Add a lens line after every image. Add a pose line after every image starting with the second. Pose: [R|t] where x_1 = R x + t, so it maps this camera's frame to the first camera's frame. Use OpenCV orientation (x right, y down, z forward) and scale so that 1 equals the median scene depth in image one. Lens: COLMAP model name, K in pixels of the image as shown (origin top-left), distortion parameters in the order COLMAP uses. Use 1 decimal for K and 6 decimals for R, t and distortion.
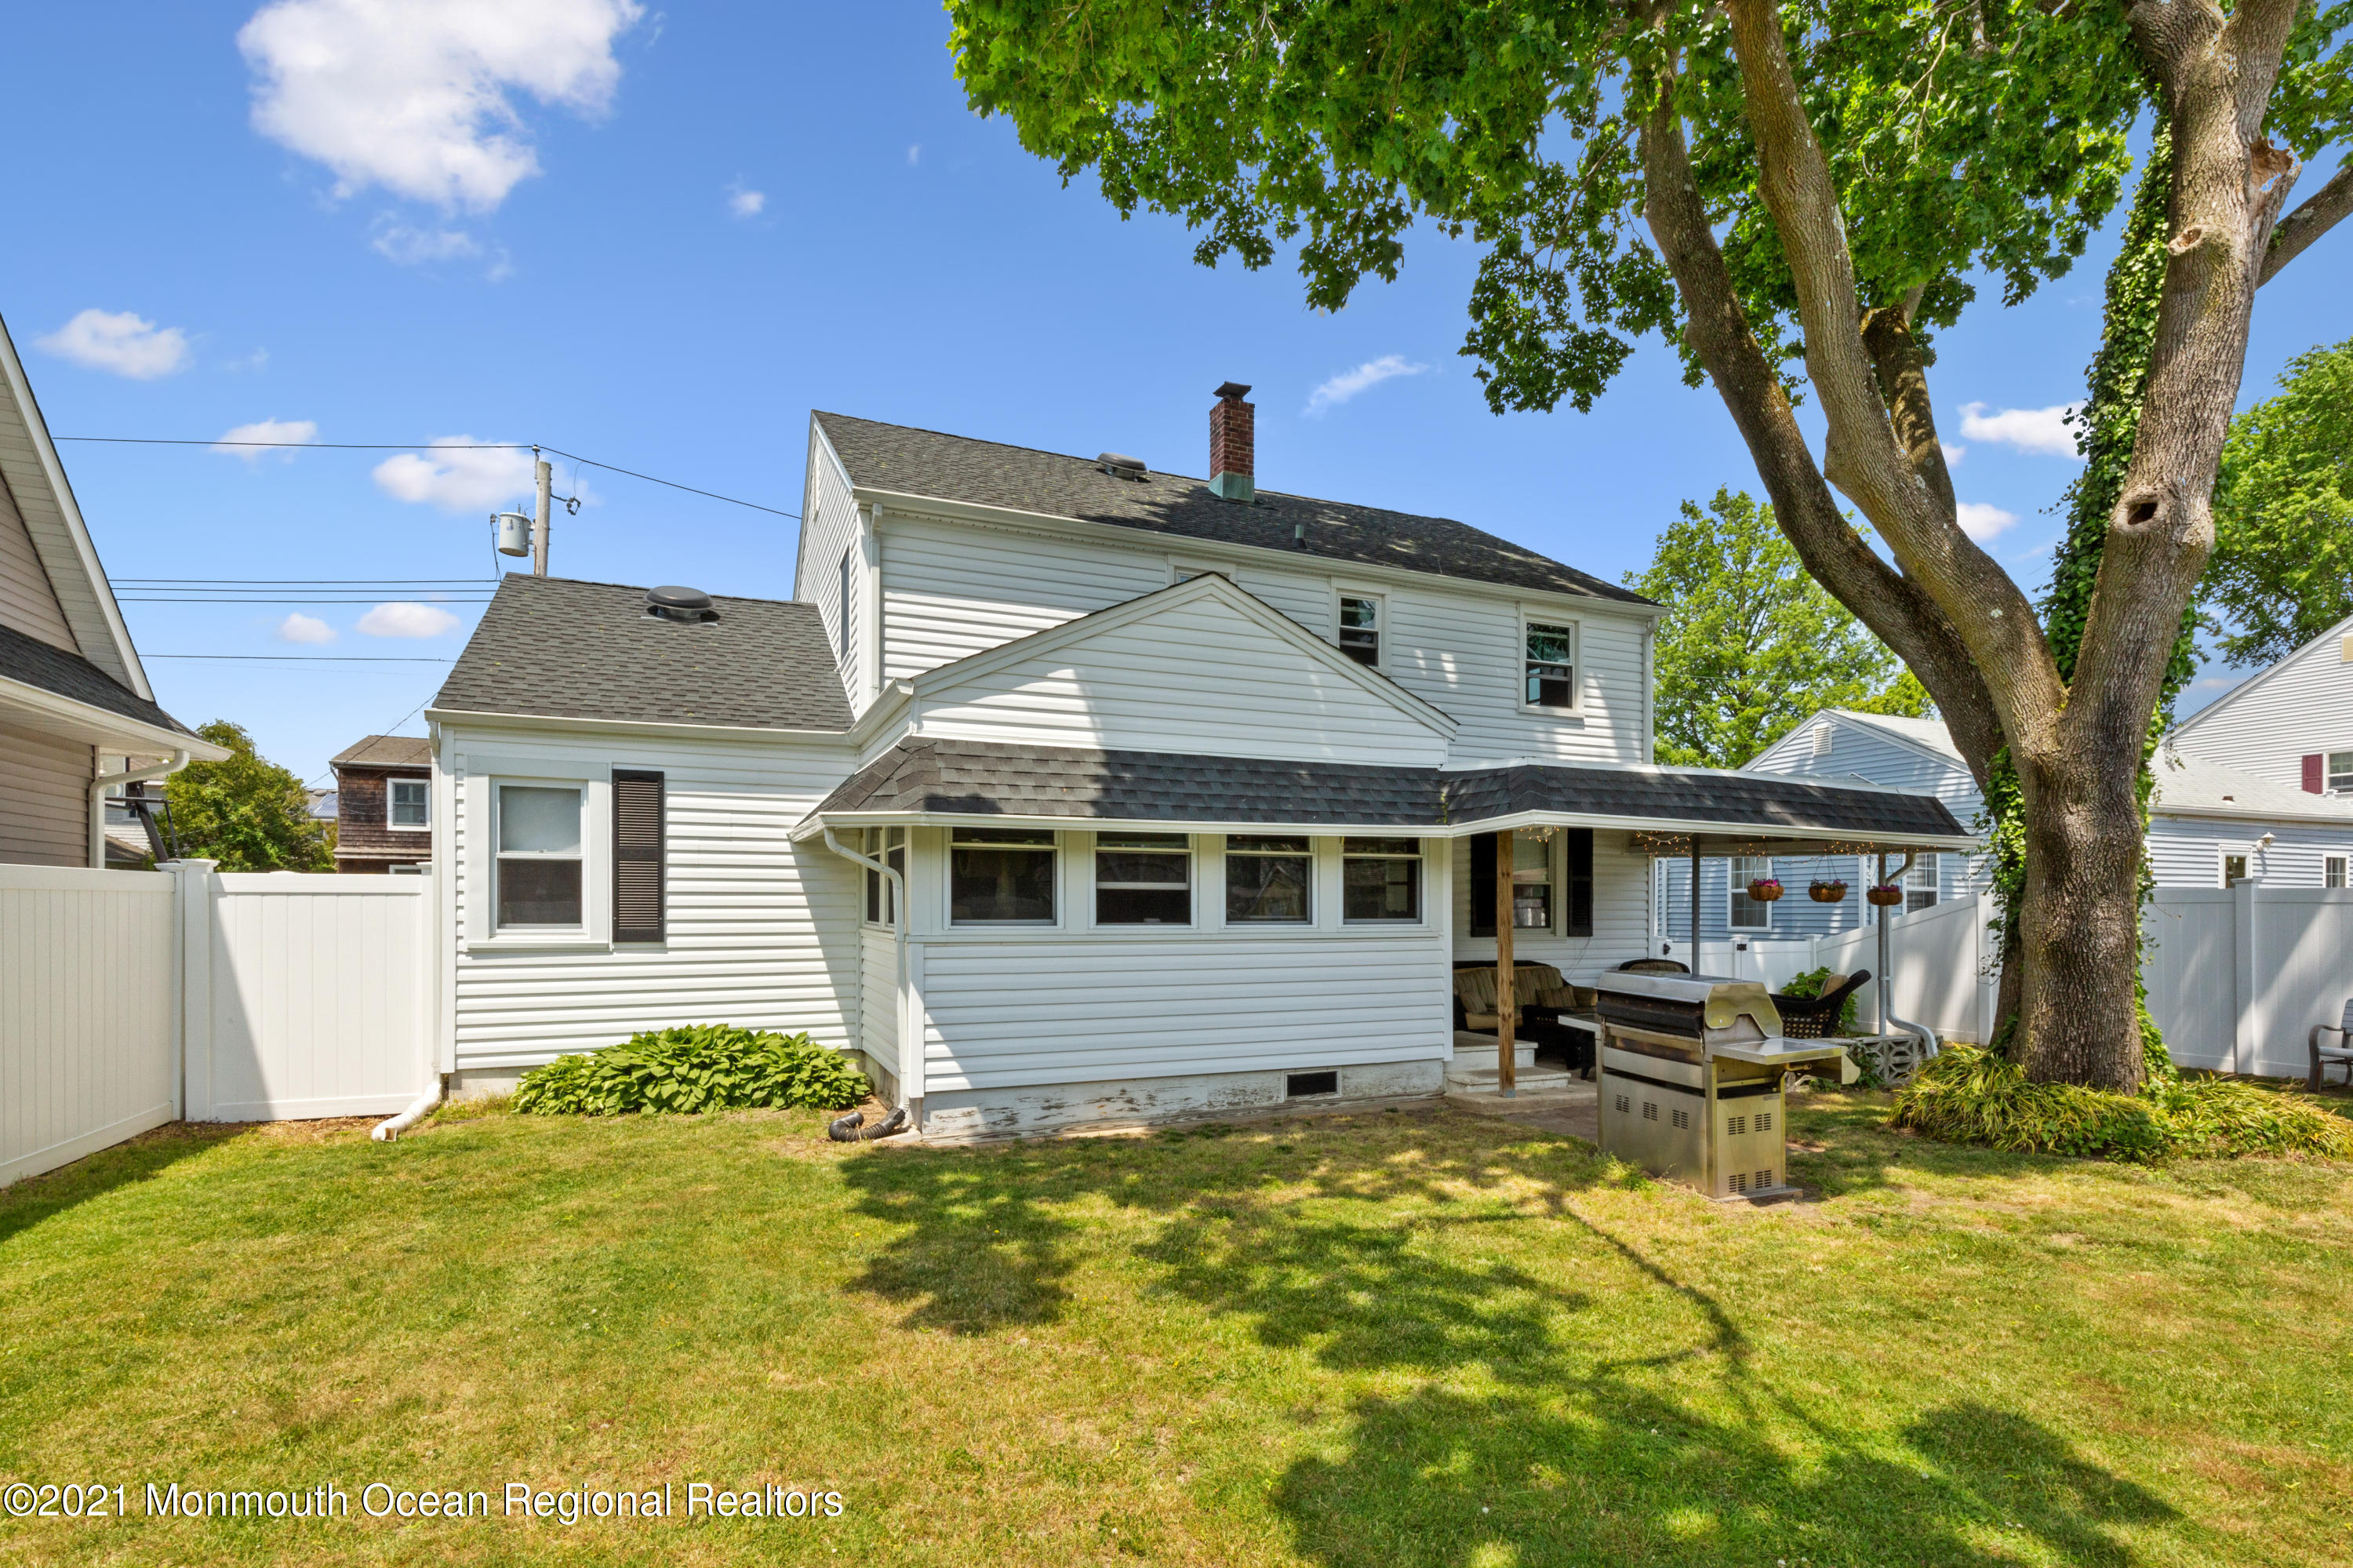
lens RADIAL K [[1103.6, 0, 1170.3], [0, 1103.6, 896.3], [0, 0, 1]] dist [0.001737, 0.000284]
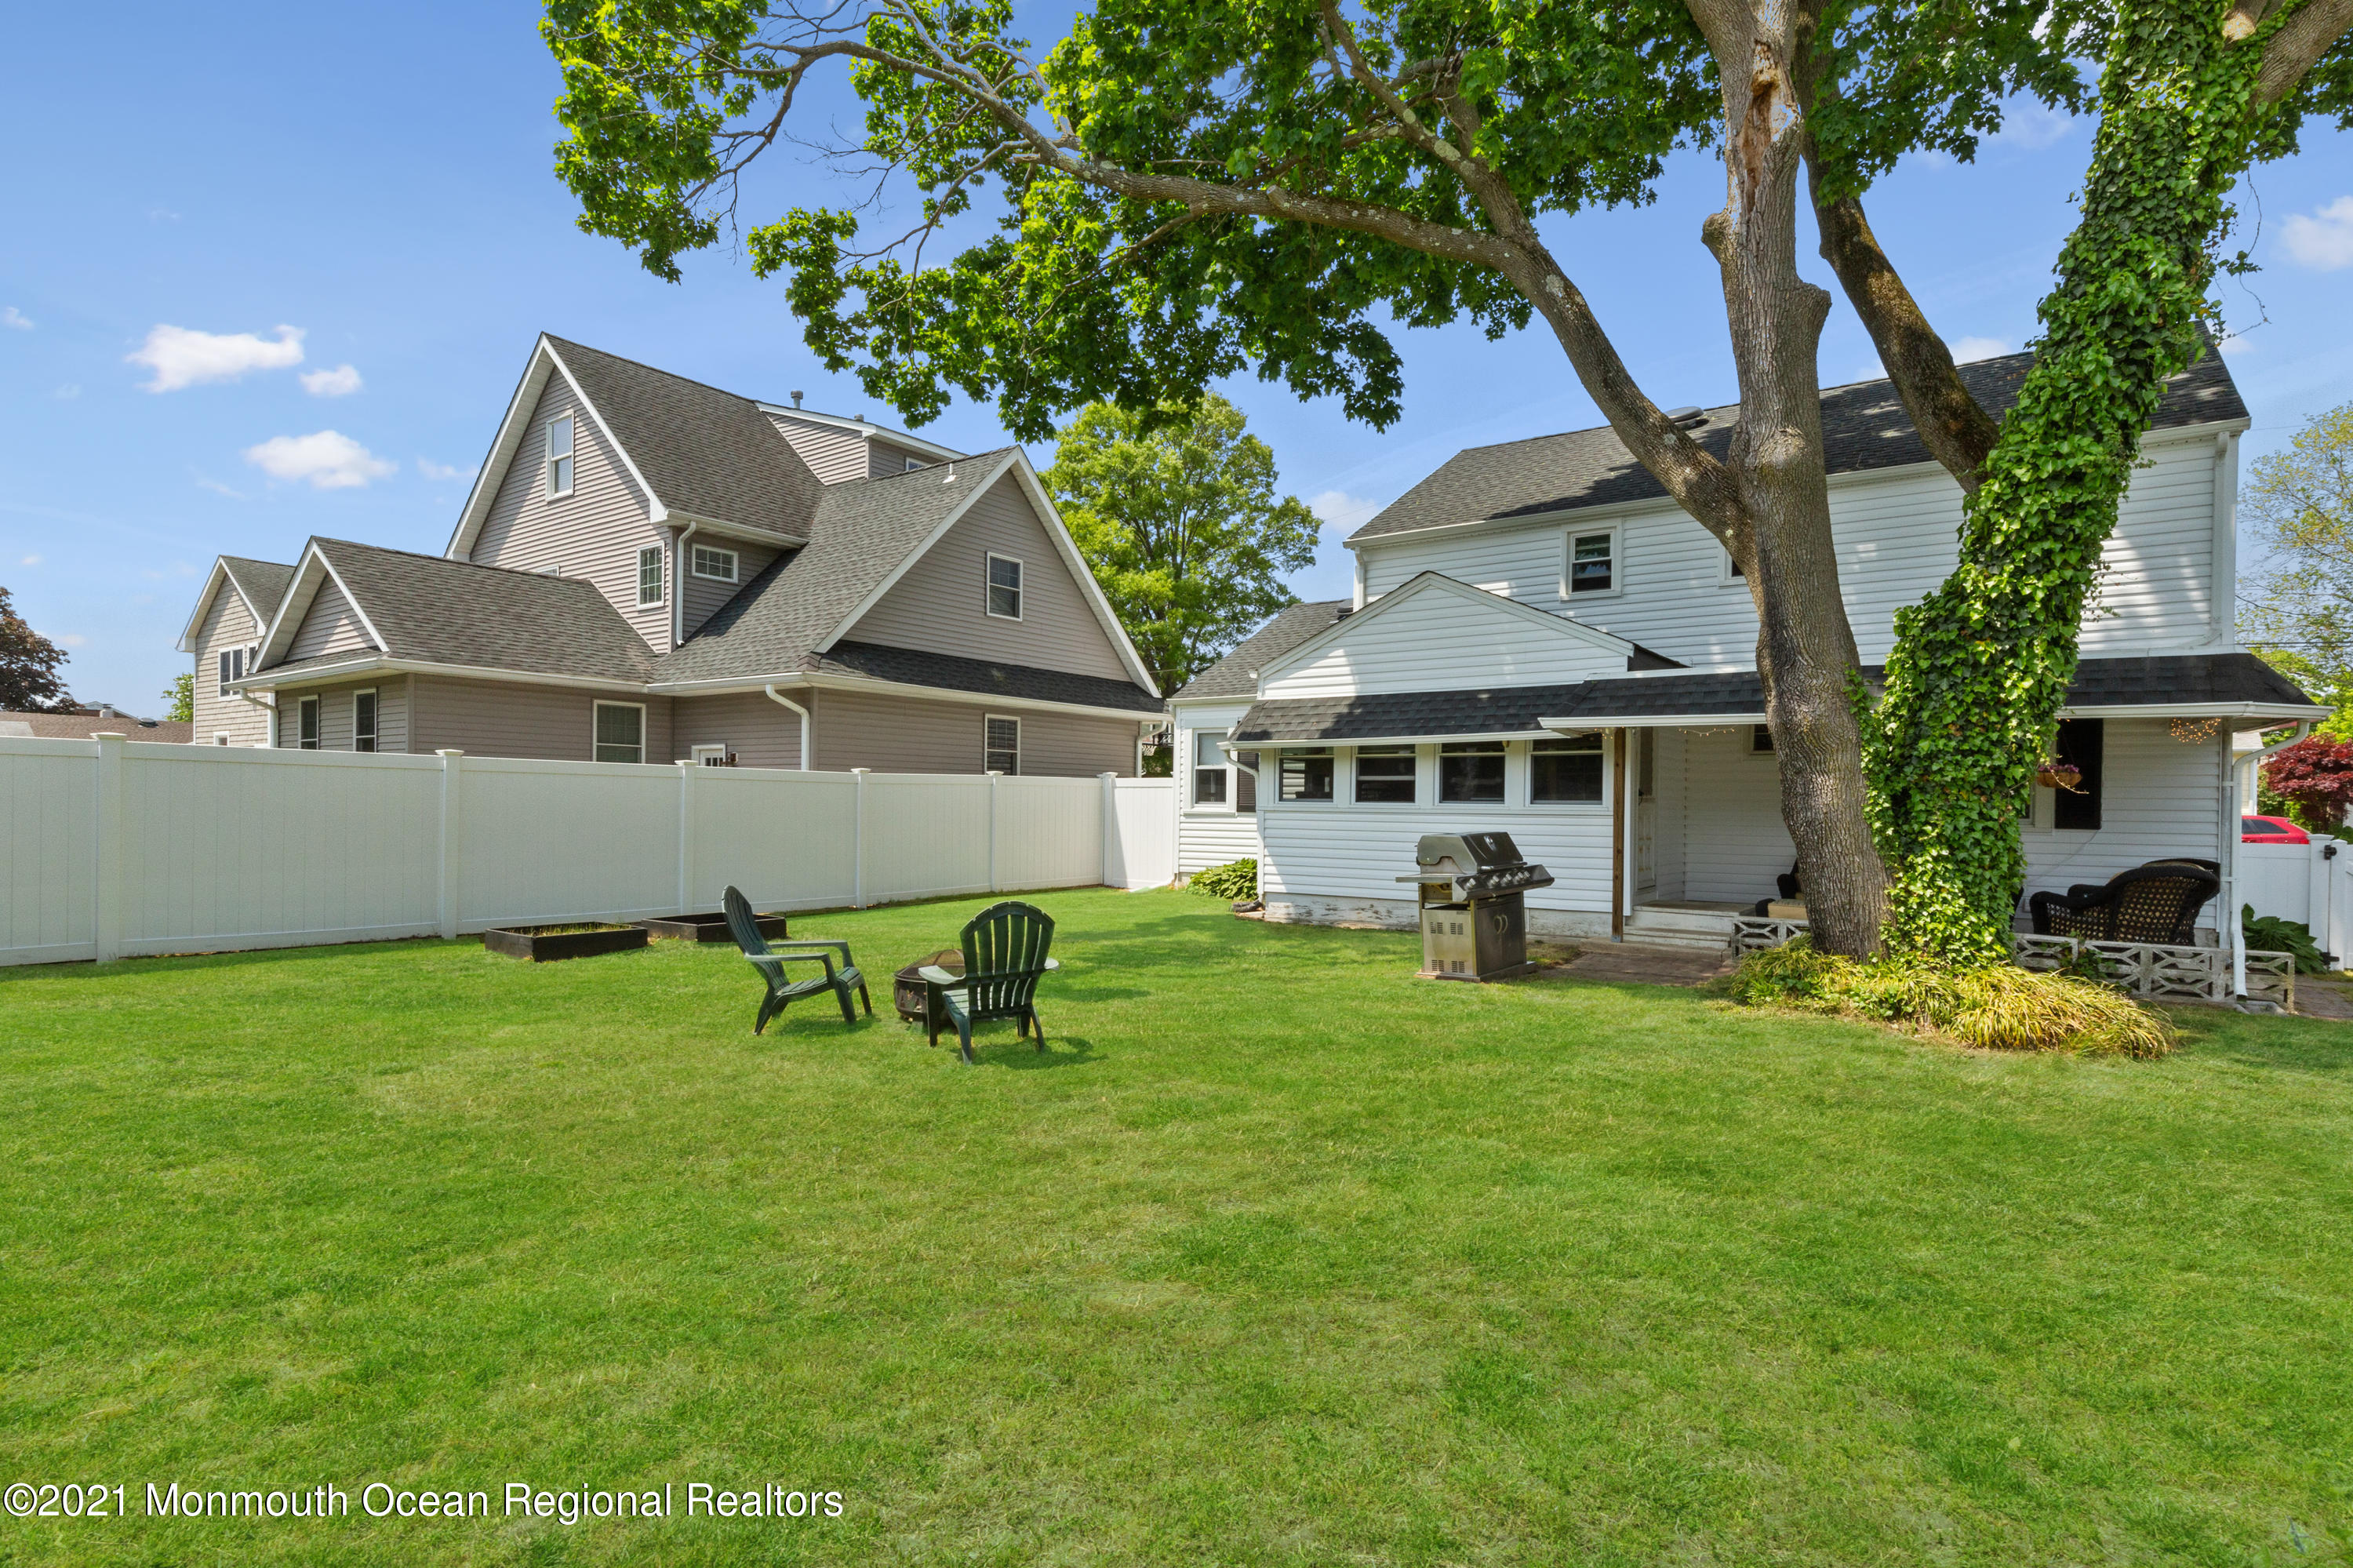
lens RADIAL K [[1084.9, 0, 1176.5], [0, 1084.9, 784.0], [0, 0, 1]] dist [0.000704, 0.000067]
pose [[0.529161, -0.009655, -0.848466, 1.050669], [-0.000153, 0.999934, -0.011474, 0.015548], [0.848521, 0.006201, 0.529125, -0.074930]]
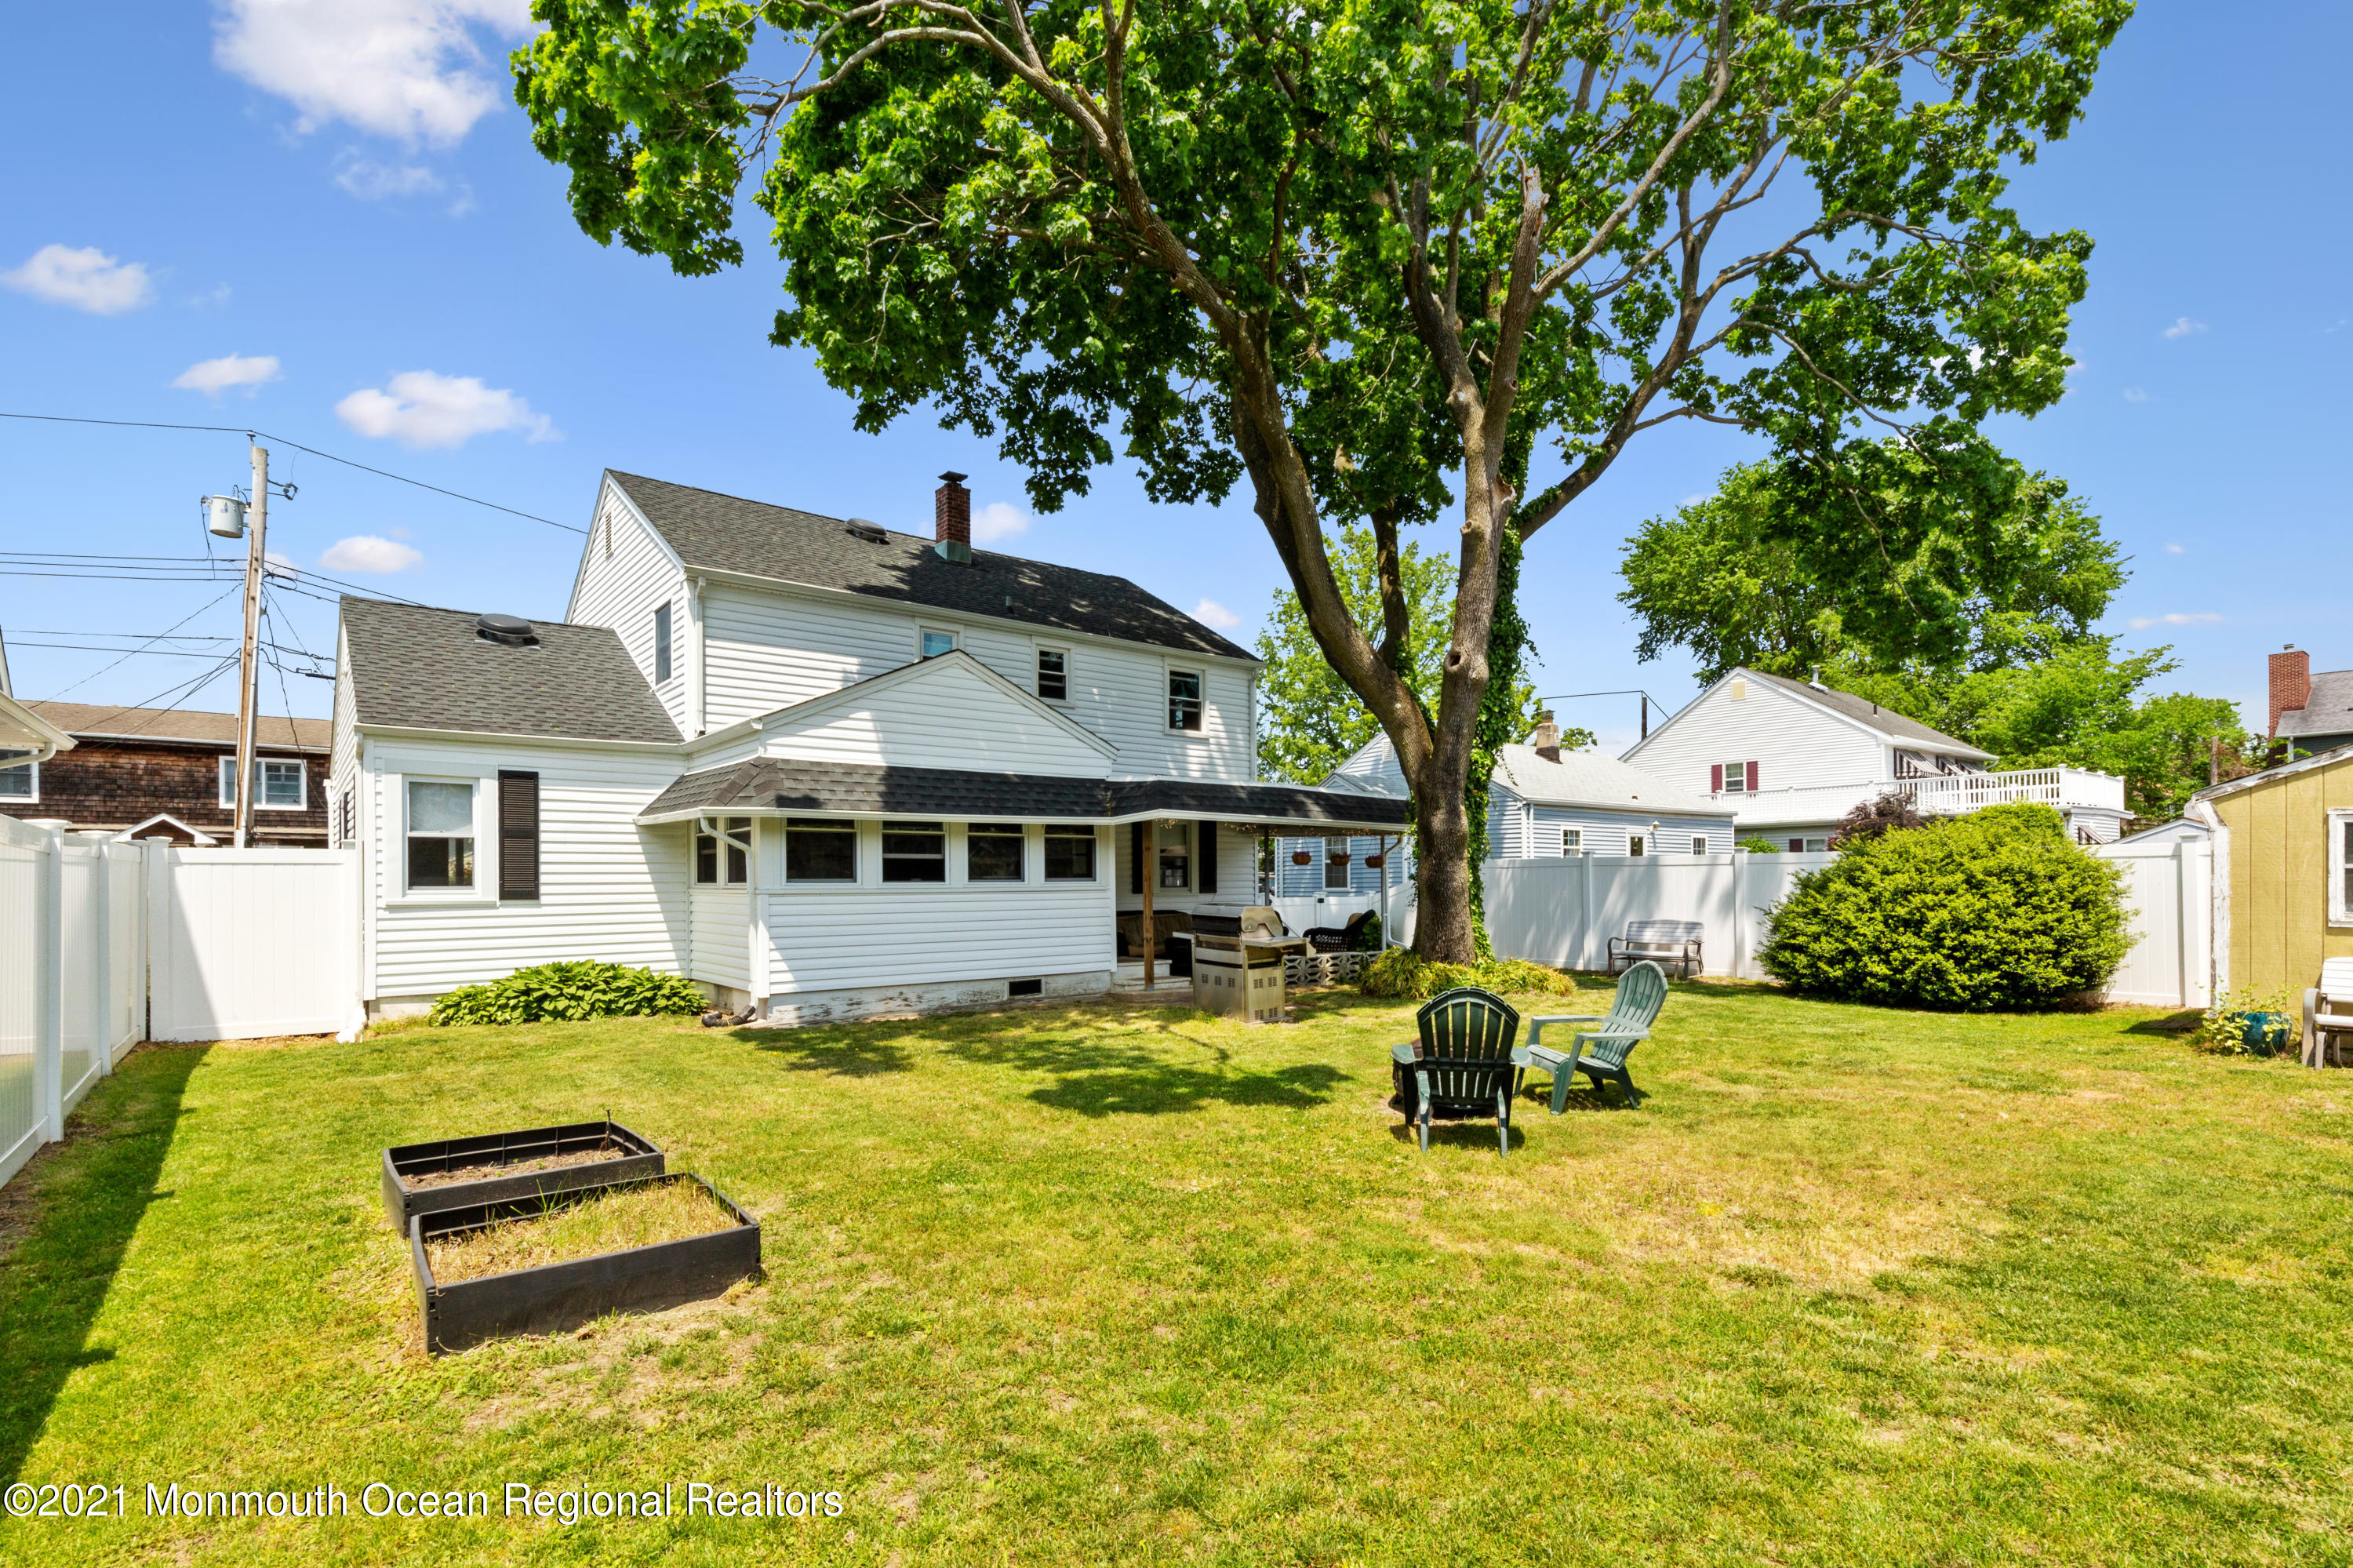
lens RADIAL K [[1075.5, 0, 1163.7], [0, 1075.5, 869.0], [0, 0, 1]] dist [0.001447, 0.000085]
pose [[0.961728, -0.005407, 0.273953, -0.090635], [0.006004, 0.999981, -0.001342, 0.010860], [-0.273941, 0.002935, 0.961742, -0.466929]]
